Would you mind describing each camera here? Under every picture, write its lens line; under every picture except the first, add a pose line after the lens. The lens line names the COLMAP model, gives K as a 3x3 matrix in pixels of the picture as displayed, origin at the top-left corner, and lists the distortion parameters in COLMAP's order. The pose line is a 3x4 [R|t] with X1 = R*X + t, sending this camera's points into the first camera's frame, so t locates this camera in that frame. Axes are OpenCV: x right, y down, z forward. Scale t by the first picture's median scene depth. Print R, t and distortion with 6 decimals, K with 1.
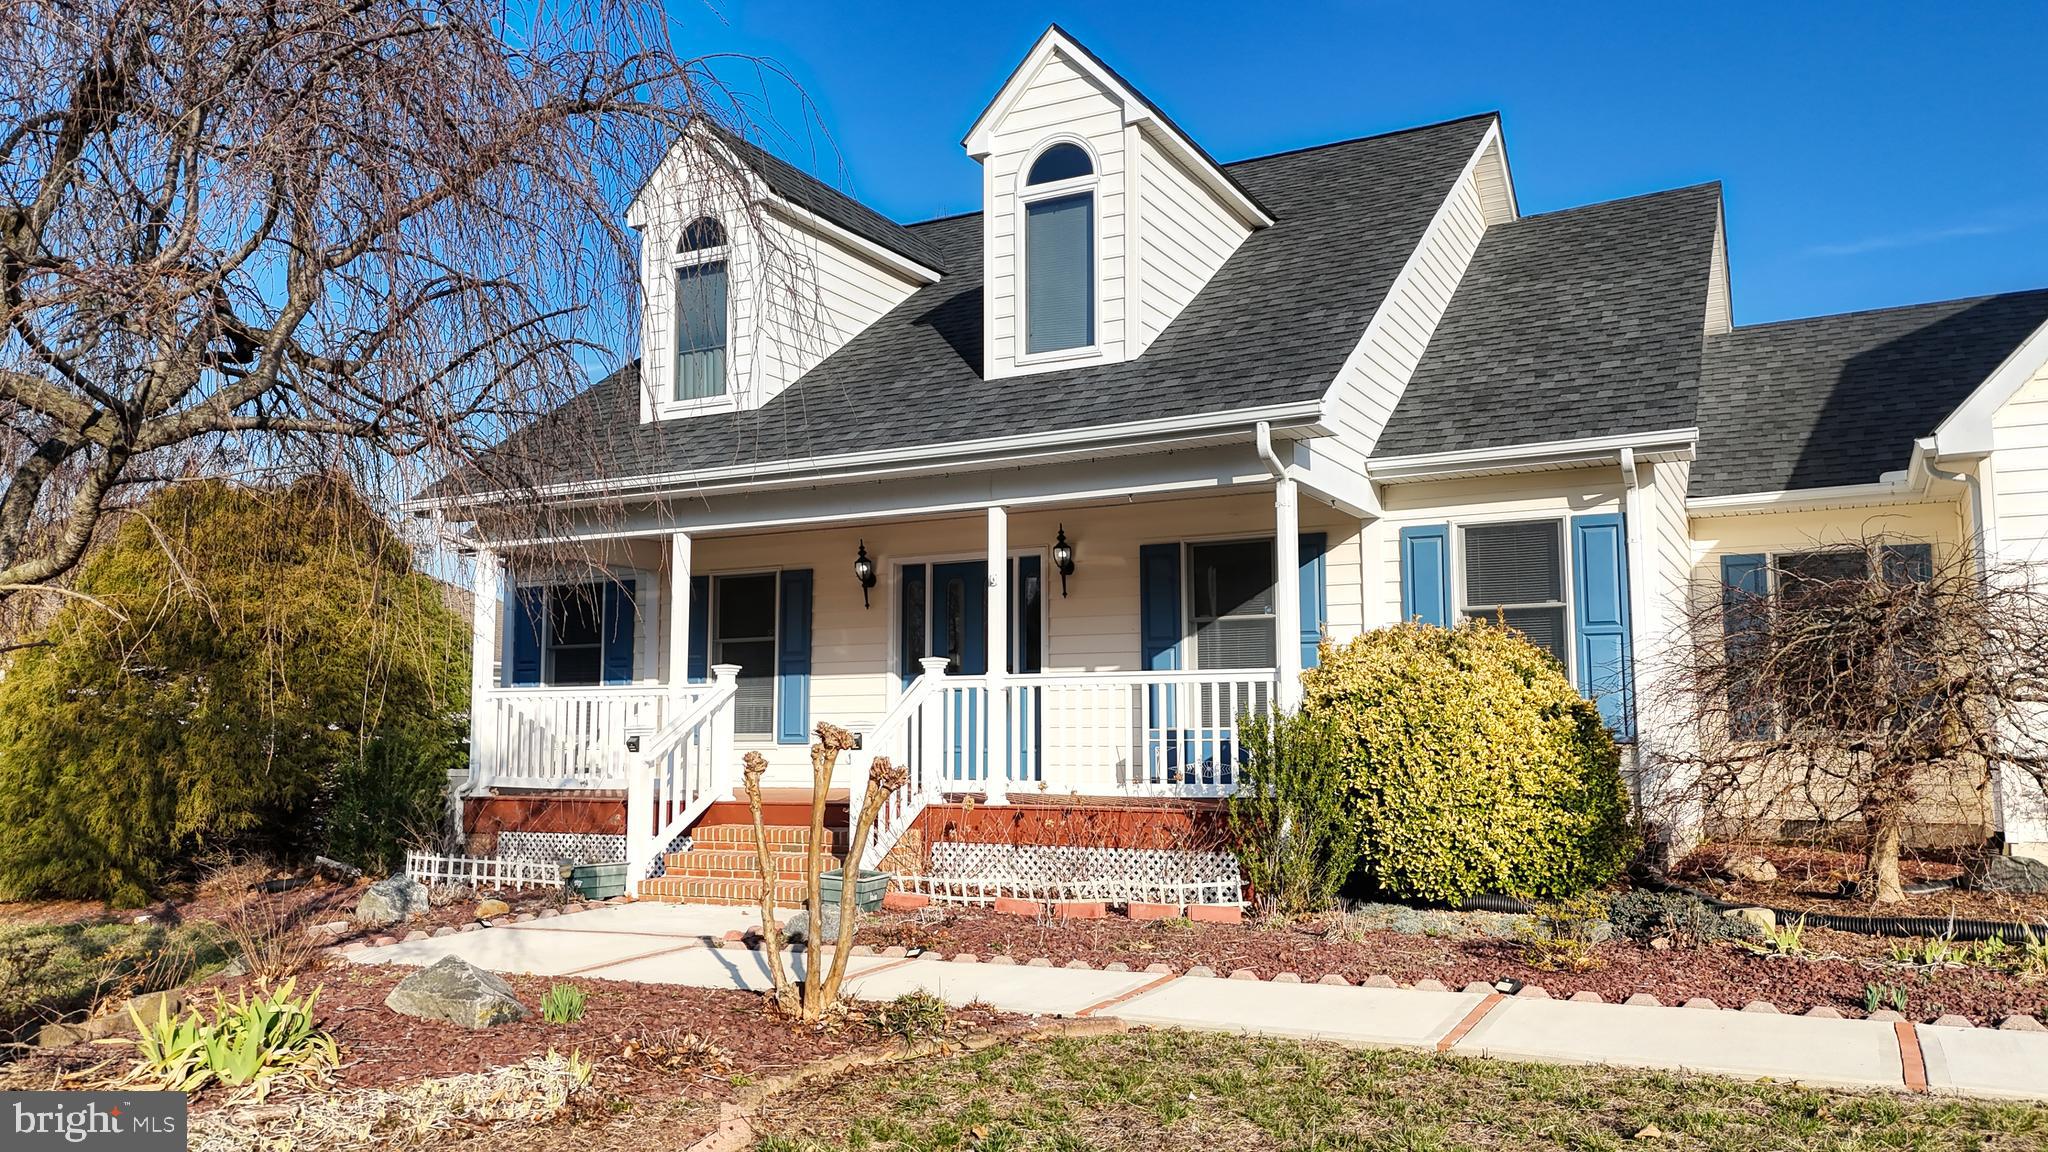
lens RADIAL K [[1495.9, 0, 1025.7], [0, 1495.9, 581.2], [0, 0, 1]] dist [0.091146, -0.099392]
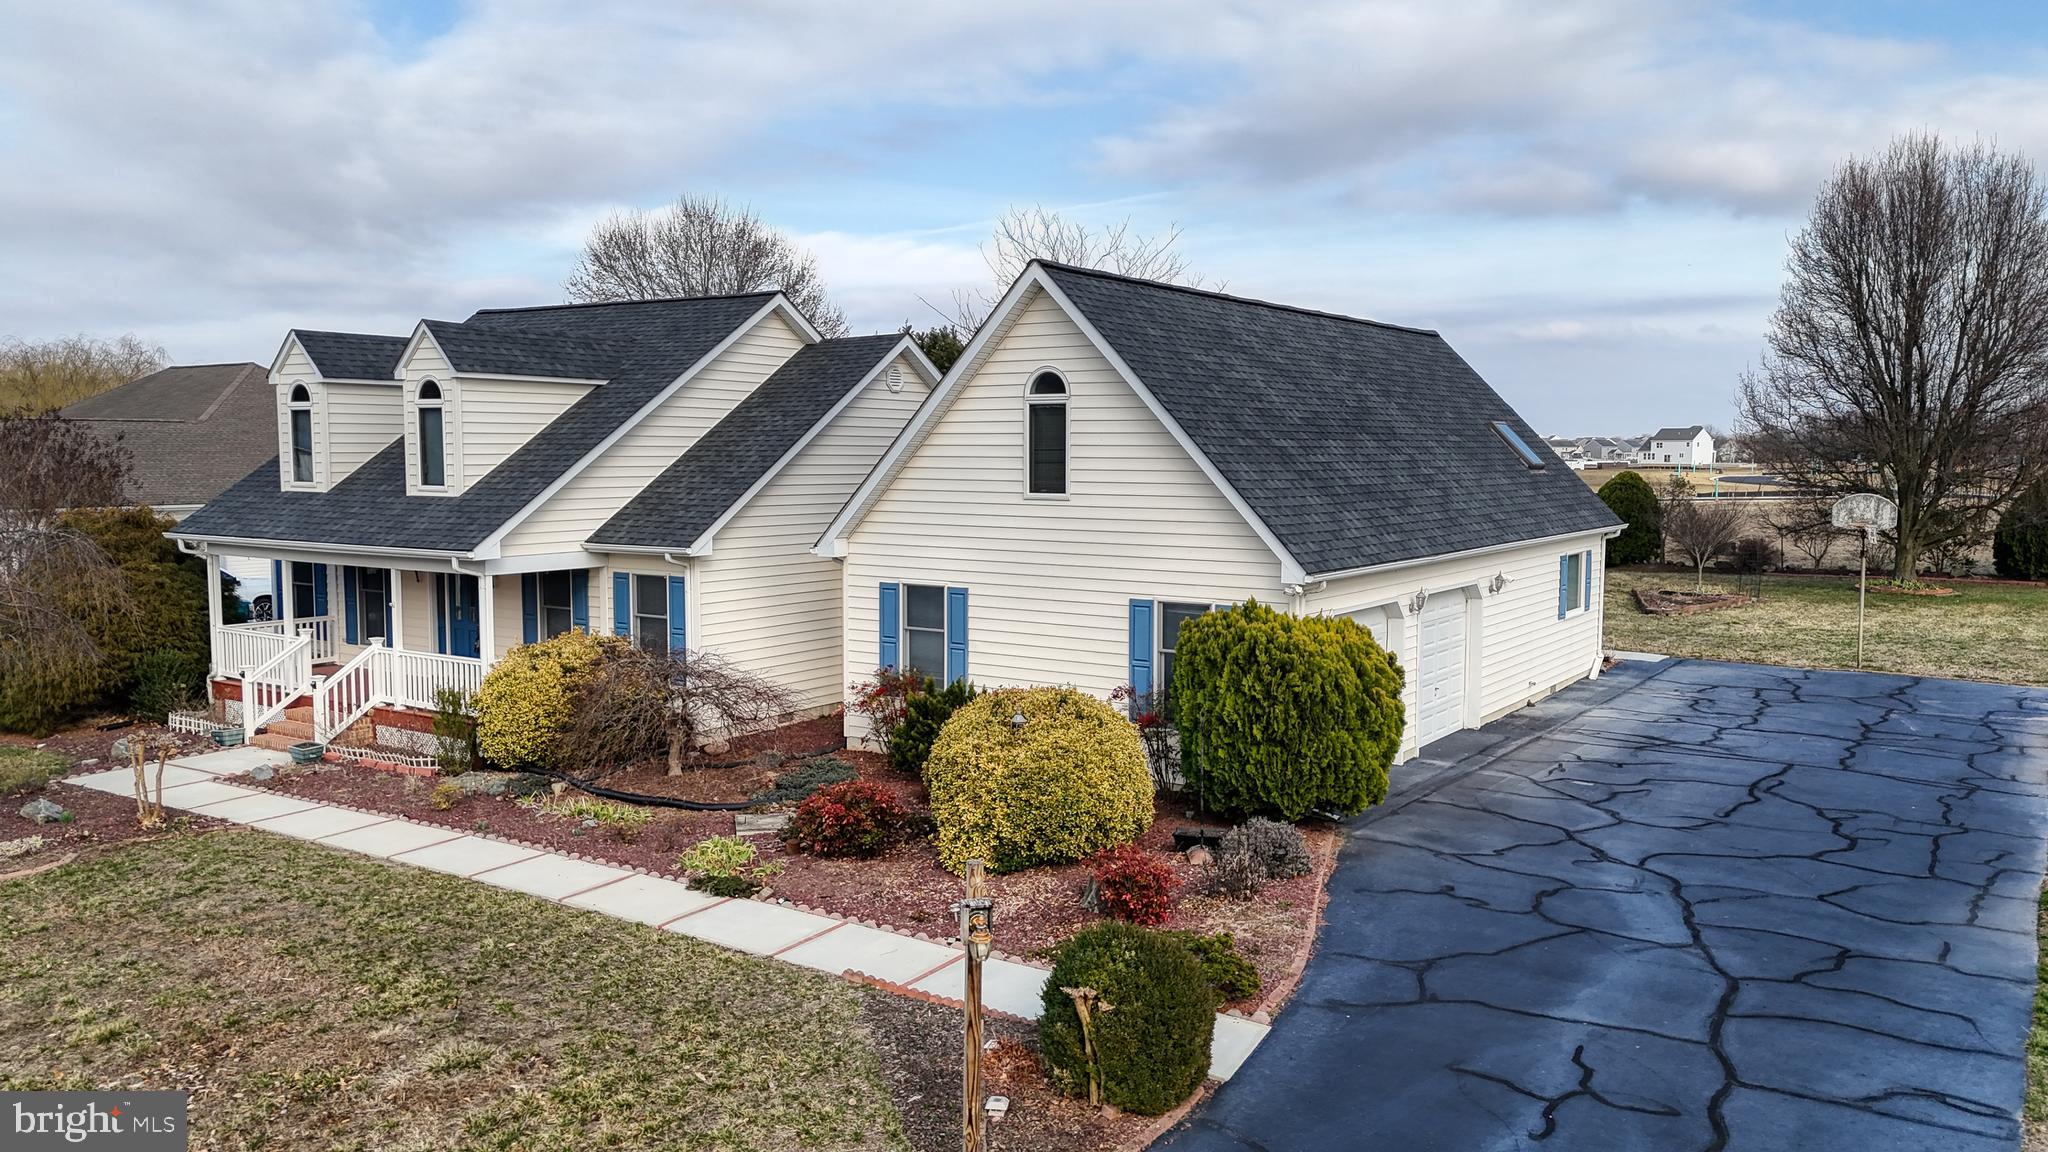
lens RADIAL K [[1495.9, 0, 1025.7], [0, 1495.9, 581.2], [0, 0, 1]] dist [0.091146, -0.099392]
pose [[0.993789, 0.016016, -0.110125, 1.020398], [0.004770, 0.982550, 0.185938, -0.395742], [0.111182, -0.185308, 0.976371, -0.903089]]
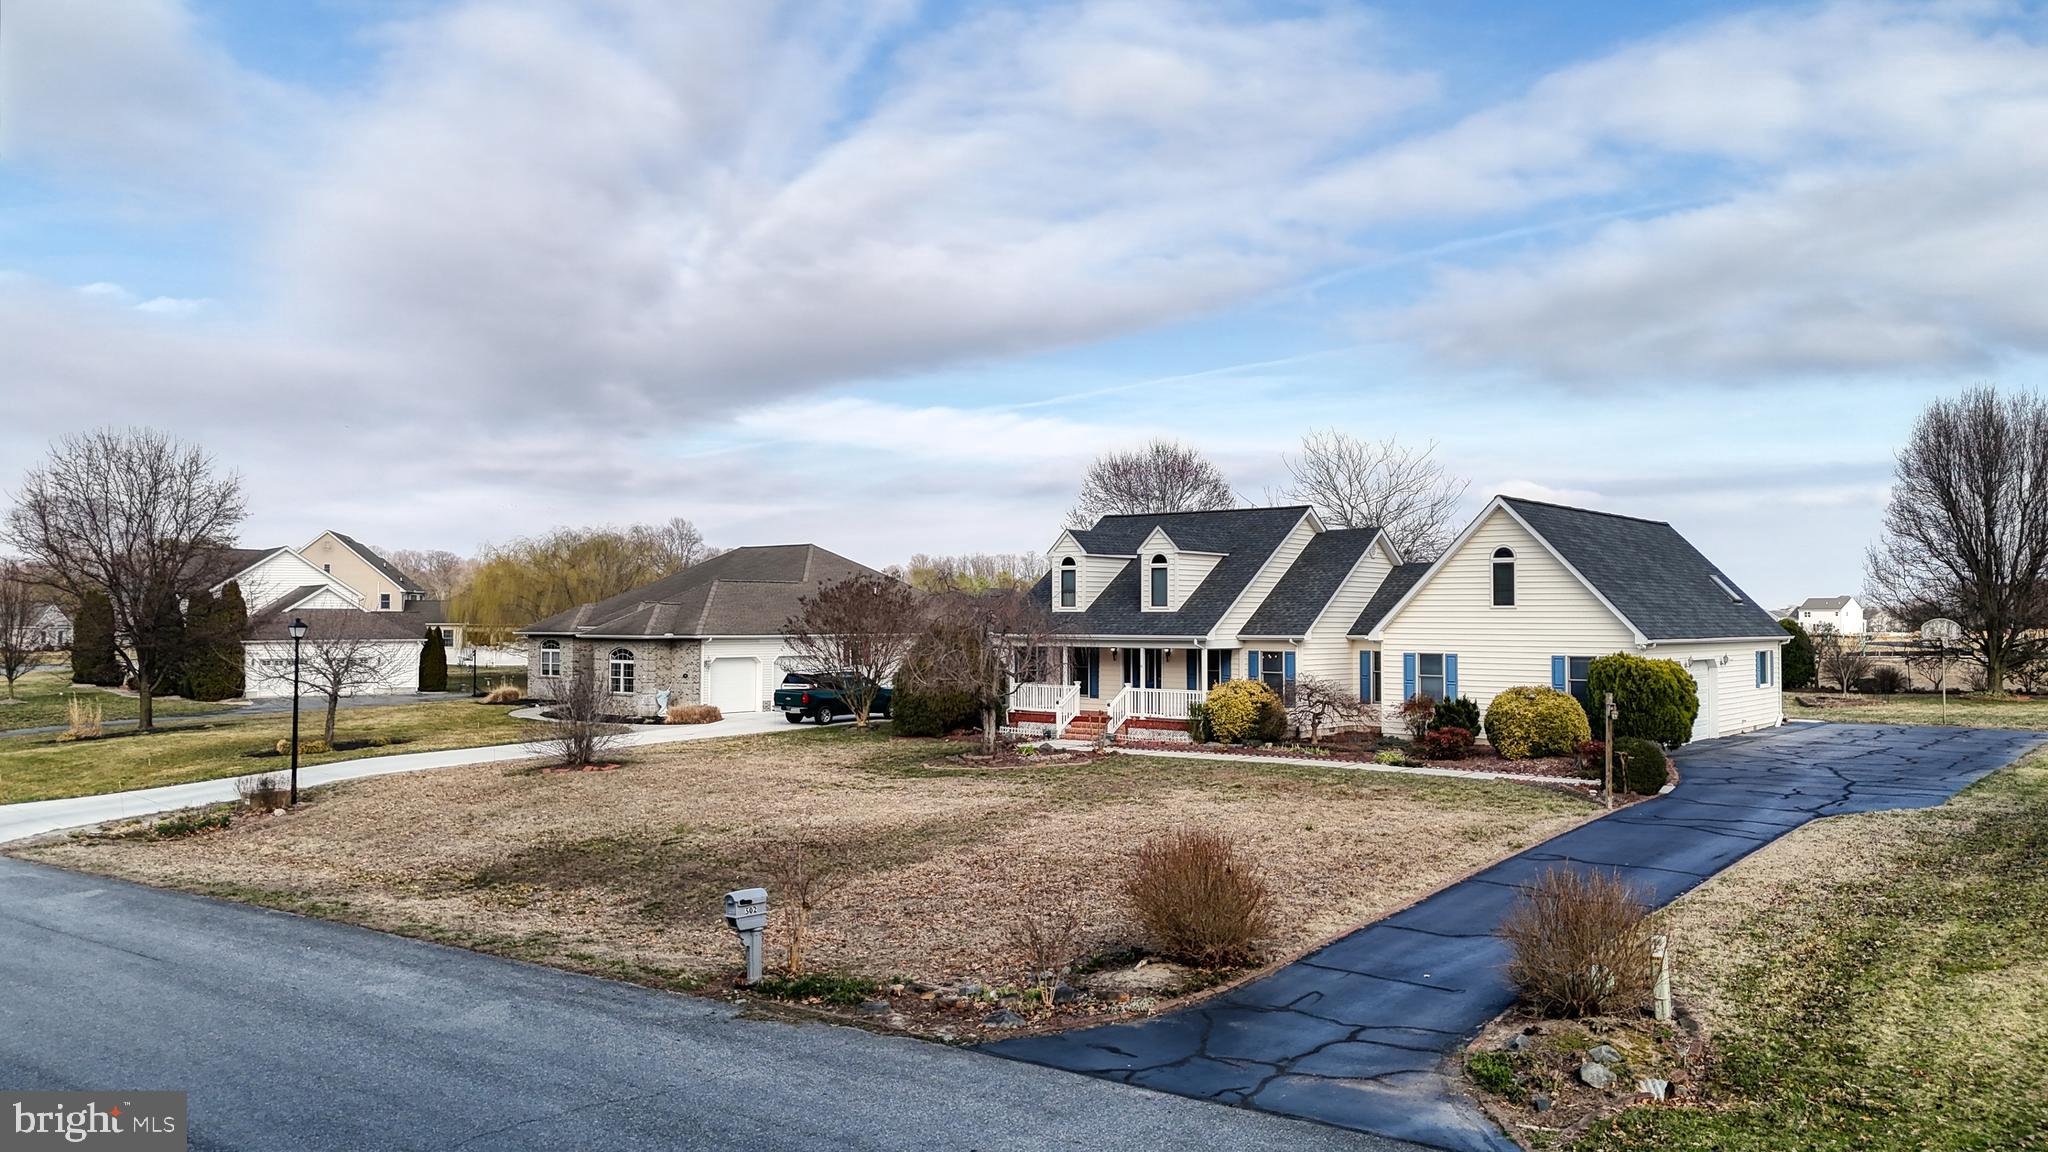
lens RADIAL K [[1495.9, 0, 1025.7], [0, 1495.9, 581.2], [0, 0, 1]] dist [0.091146, -0.099392]
pose [[0.981883, 0.001664, -0.189483, 0.420303], [0.012399, 0.997254, 0.073007, -0.508238], [0.189085, -0.074034, 0.979166, -2.913253]]
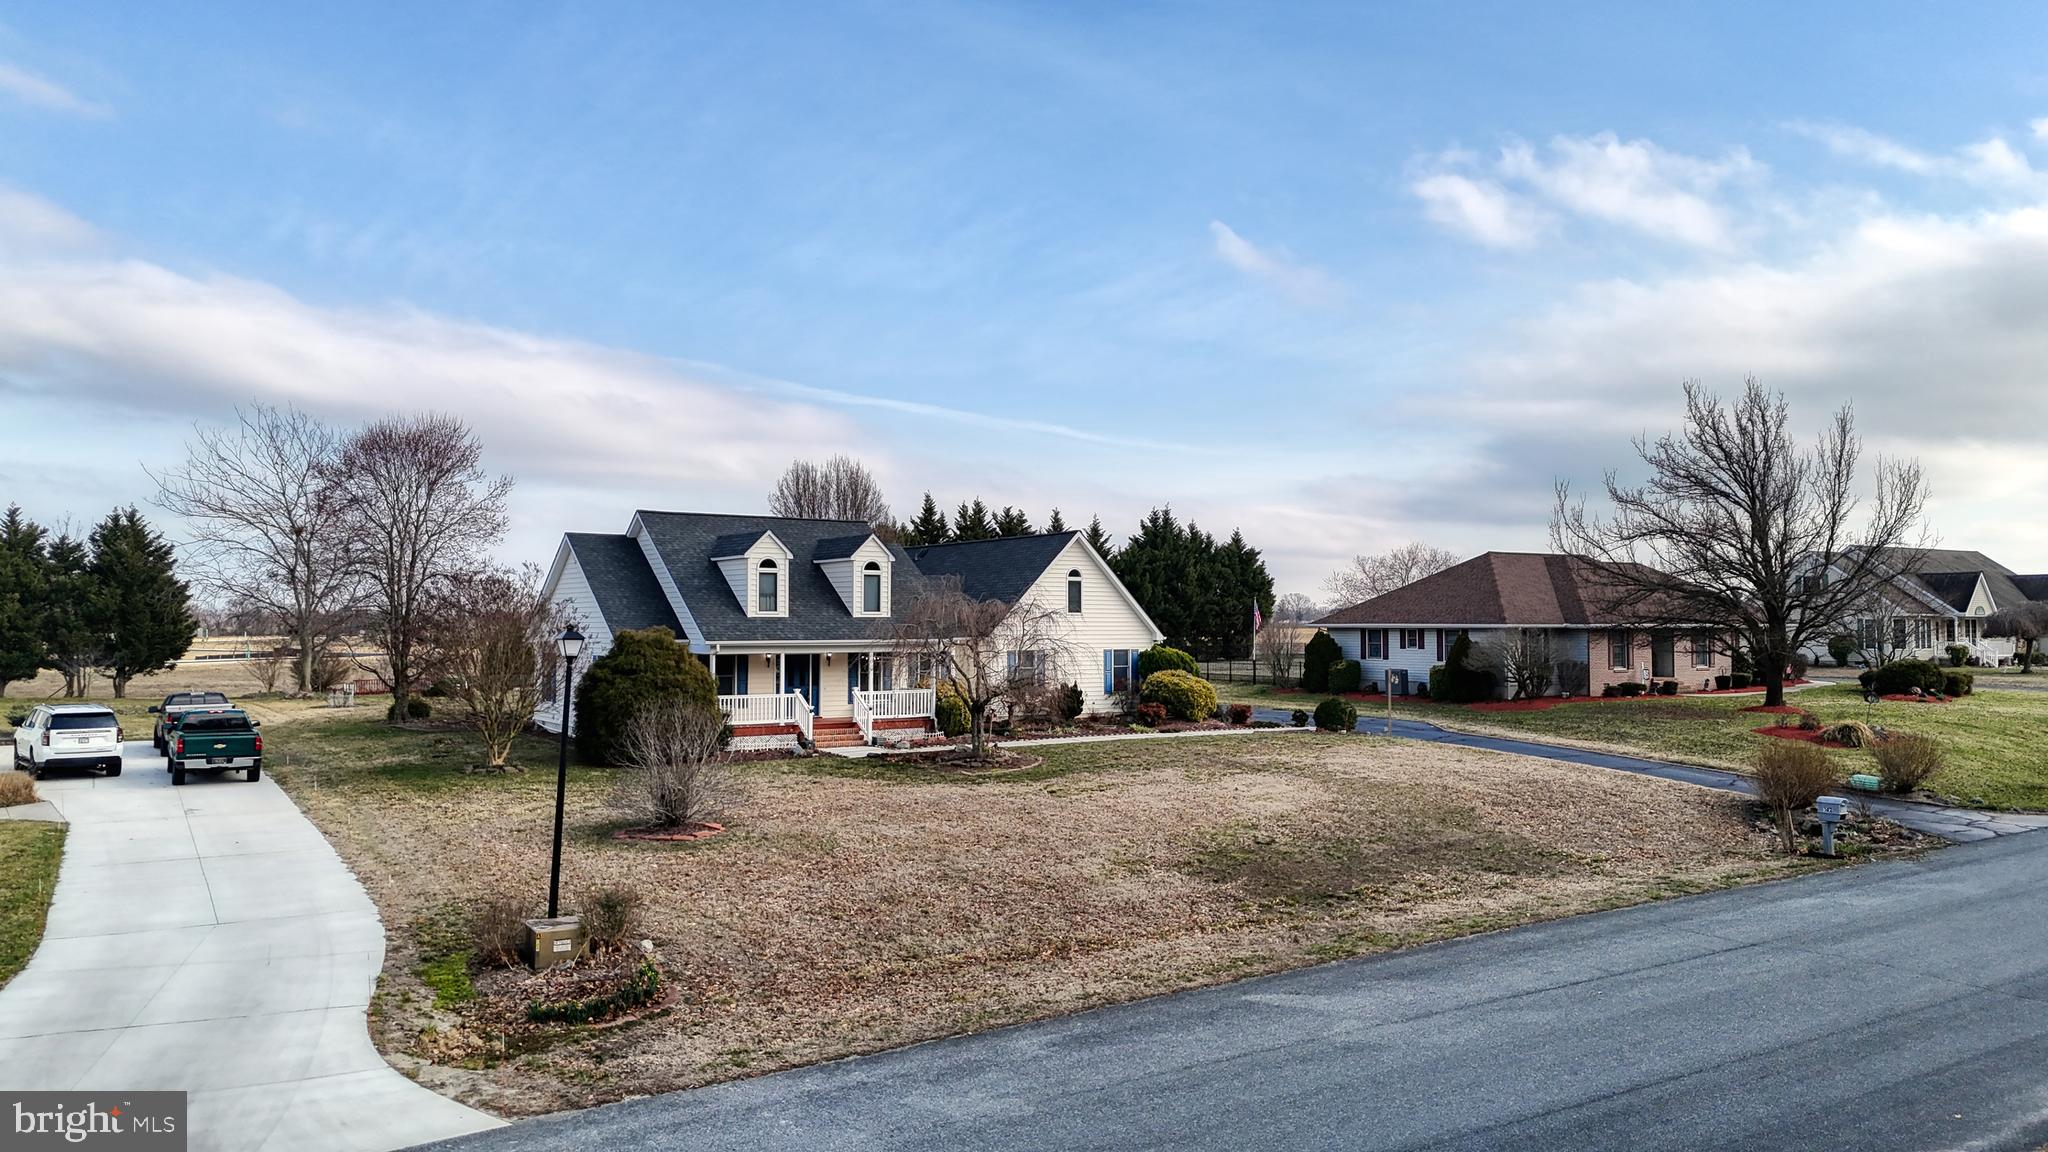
lens RADIAL K [[1486.1, 0, 1024.8], [0, 1486.1, 584.4], [0, 0, 1]] dist [0.108845, -0.103844]
pose [[0.494697, 0.028233, 0.868607, -3.284809], [-0.087155, 0.996045, 0.017262, -0.332512], [-0.864684, -0.084243, 0.495201, -1.374426]]
